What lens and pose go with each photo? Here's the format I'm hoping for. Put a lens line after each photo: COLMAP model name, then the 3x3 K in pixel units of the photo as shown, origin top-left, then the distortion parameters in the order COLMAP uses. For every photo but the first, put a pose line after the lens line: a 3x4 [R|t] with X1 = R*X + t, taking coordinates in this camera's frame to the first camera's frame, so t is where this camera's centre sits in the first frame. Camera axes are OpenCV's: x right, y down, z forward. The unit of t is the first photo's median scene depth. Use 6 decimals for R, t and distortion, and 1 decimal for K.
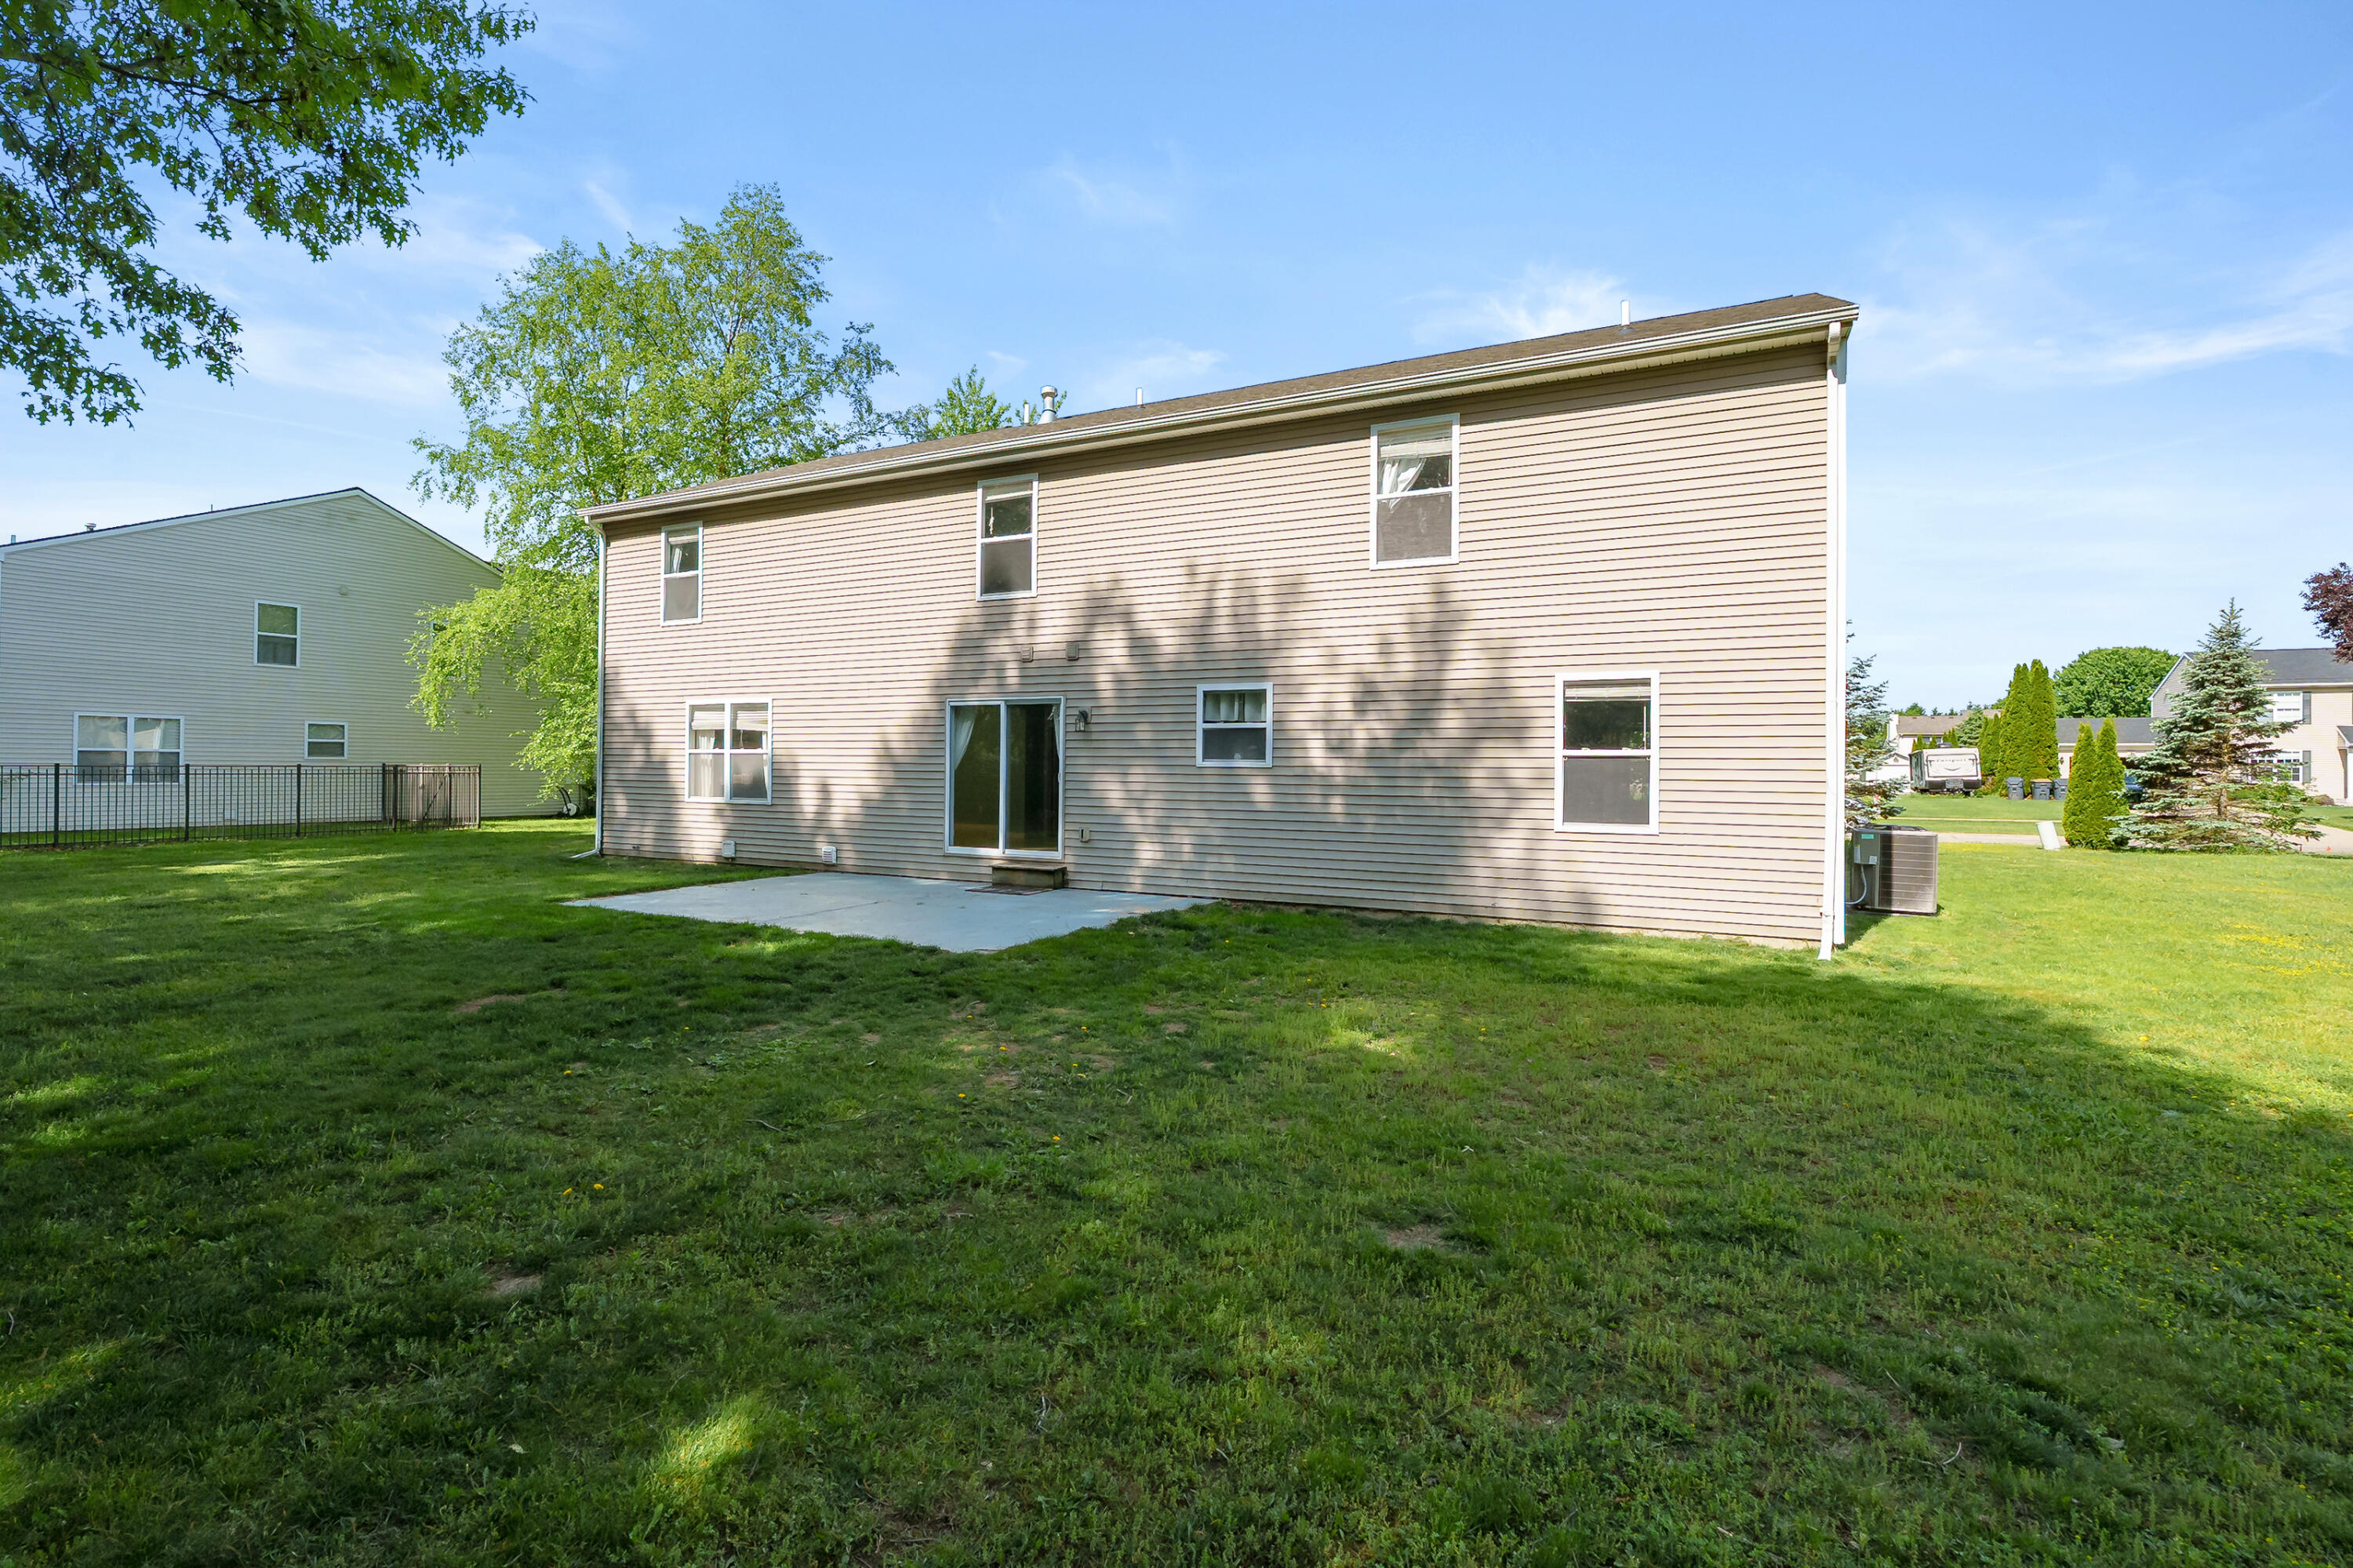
lens RADIAL K [[1073.1, 0, 1172.7], [0, 1073.1, 773.1], [0, 0, 1]] dist [-0.002449, 0.000026]
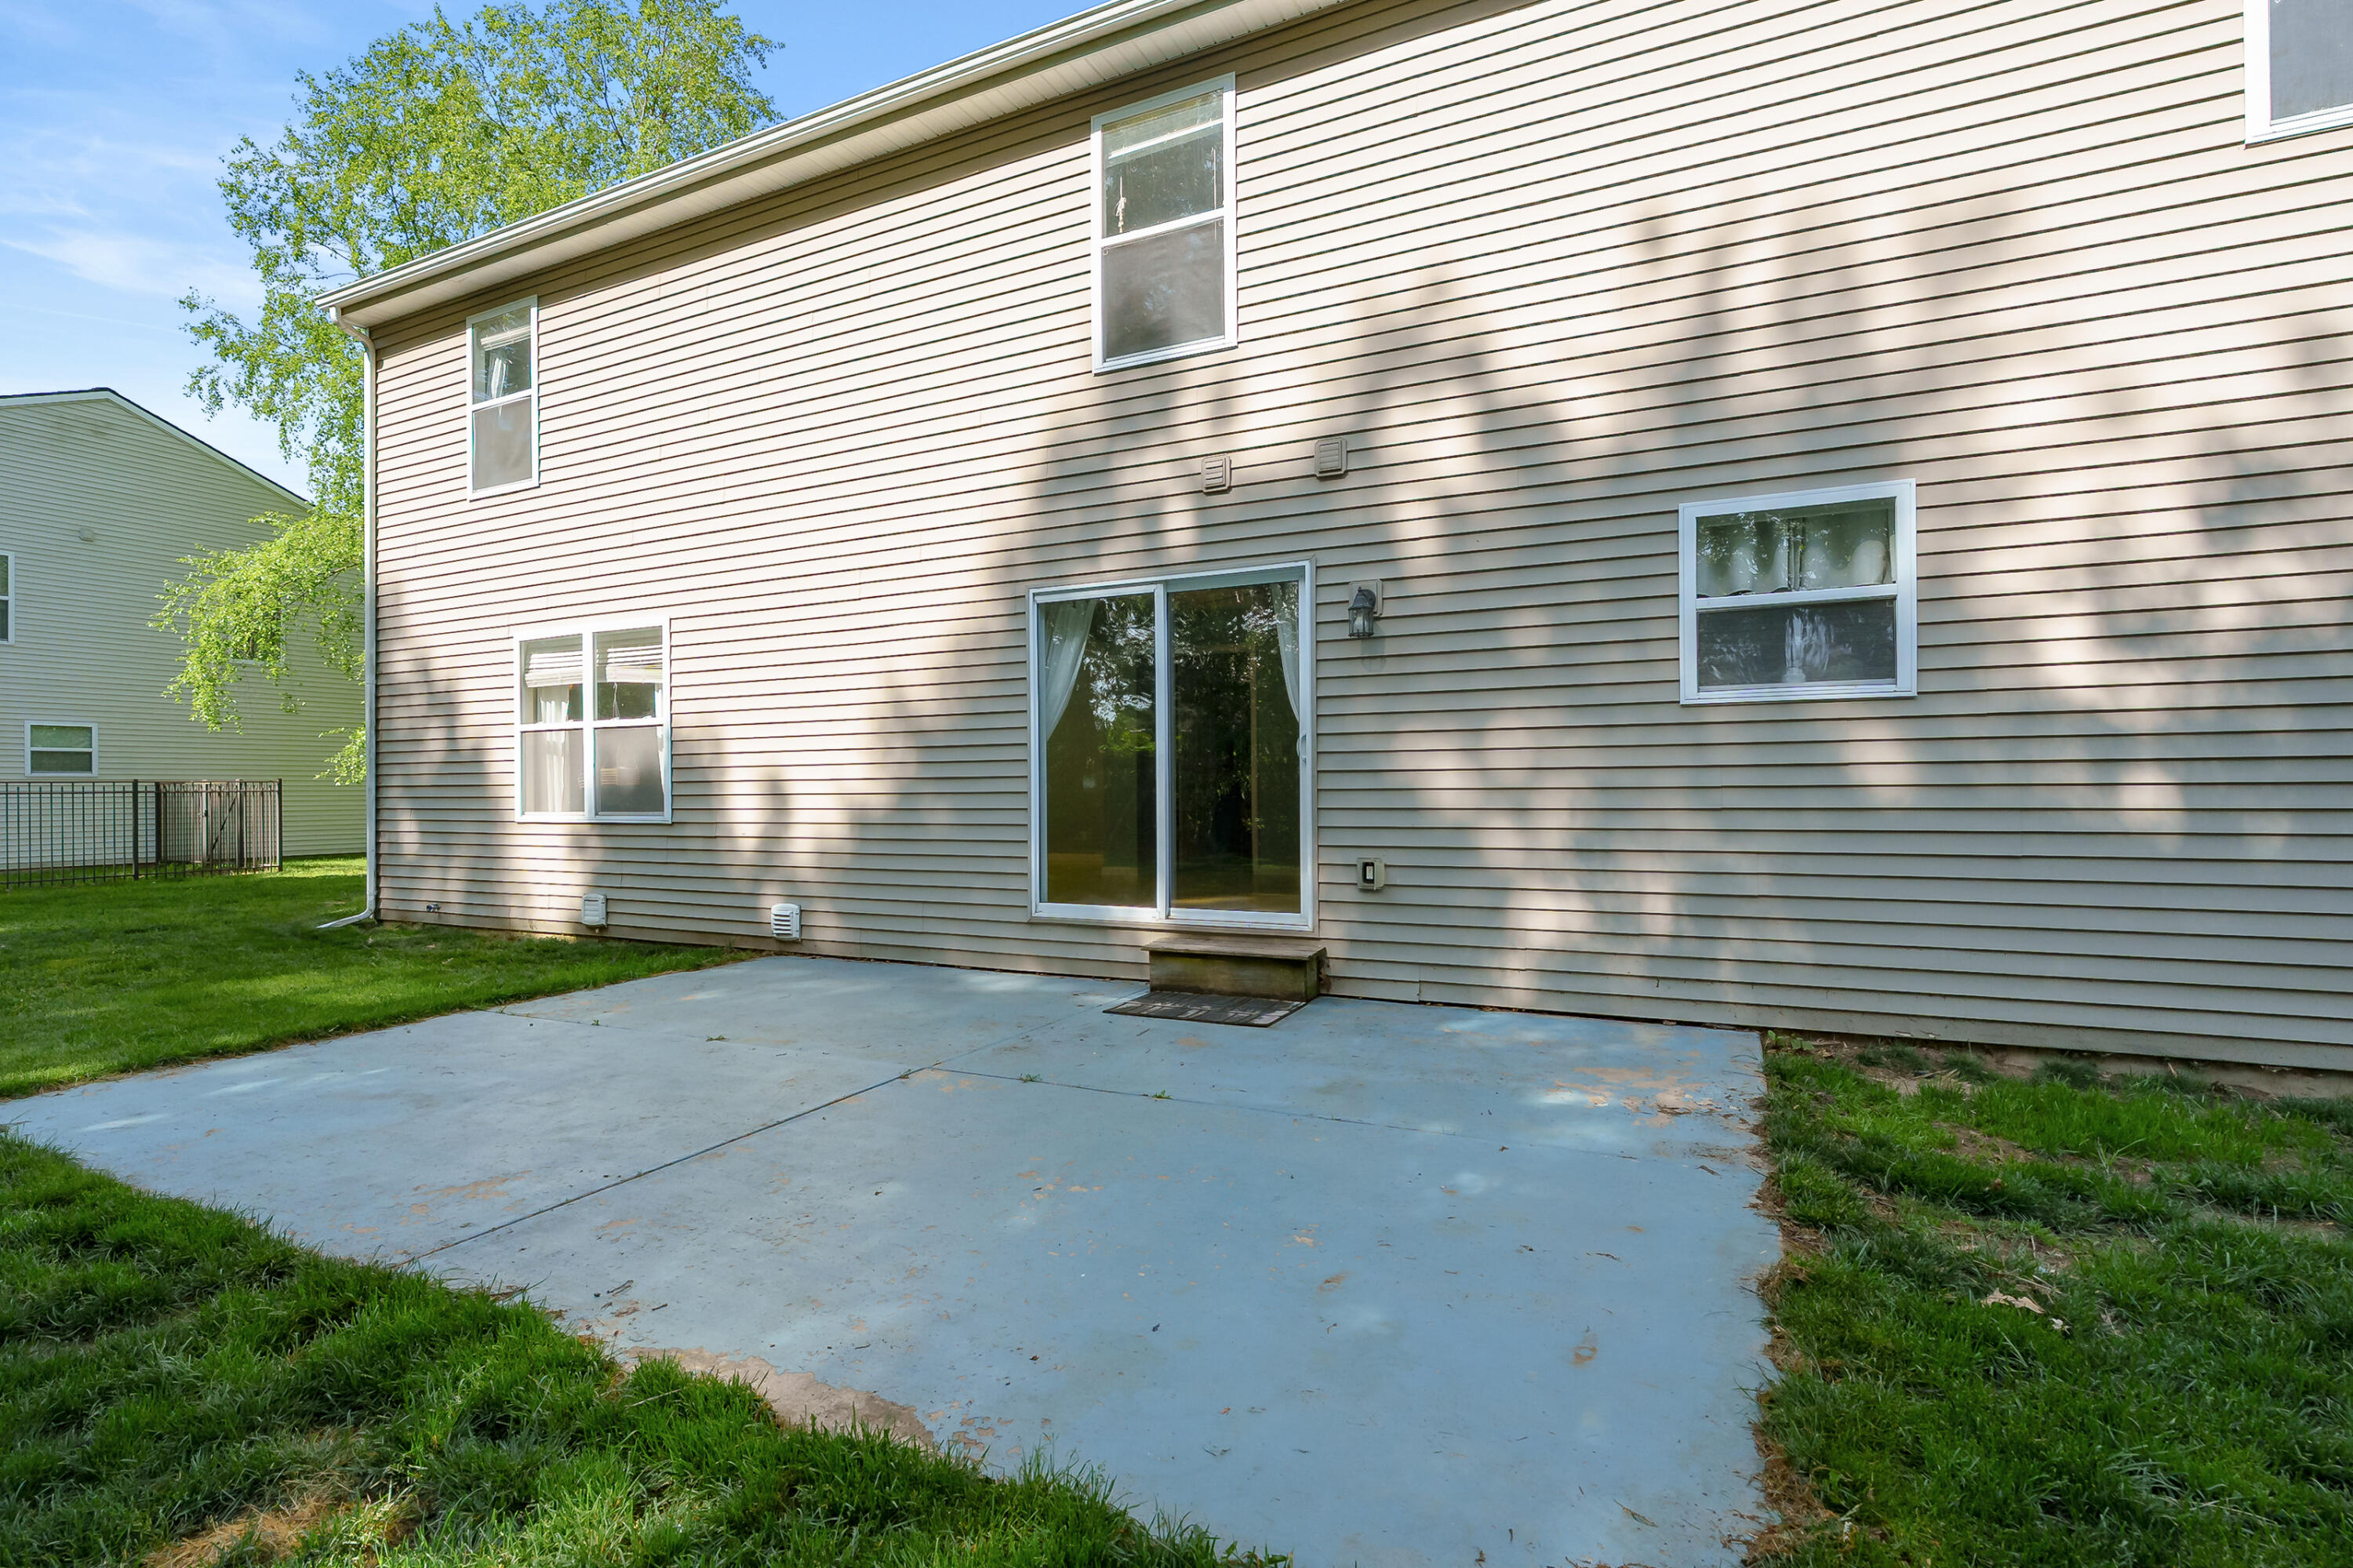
lens RADIAL K [[1032.6, 0, 1182.7], [0, 1032.6, 806.2], [0, 0, 1]] dist [-0.011243, 0.000705]
pose [[0.998994, -0.018172, 0.040989, -0.167634], [0.017778, 0.999792, 0.009958, 0.022861], [-0.041161, -0.009219, 0.999110, 0.557157]]
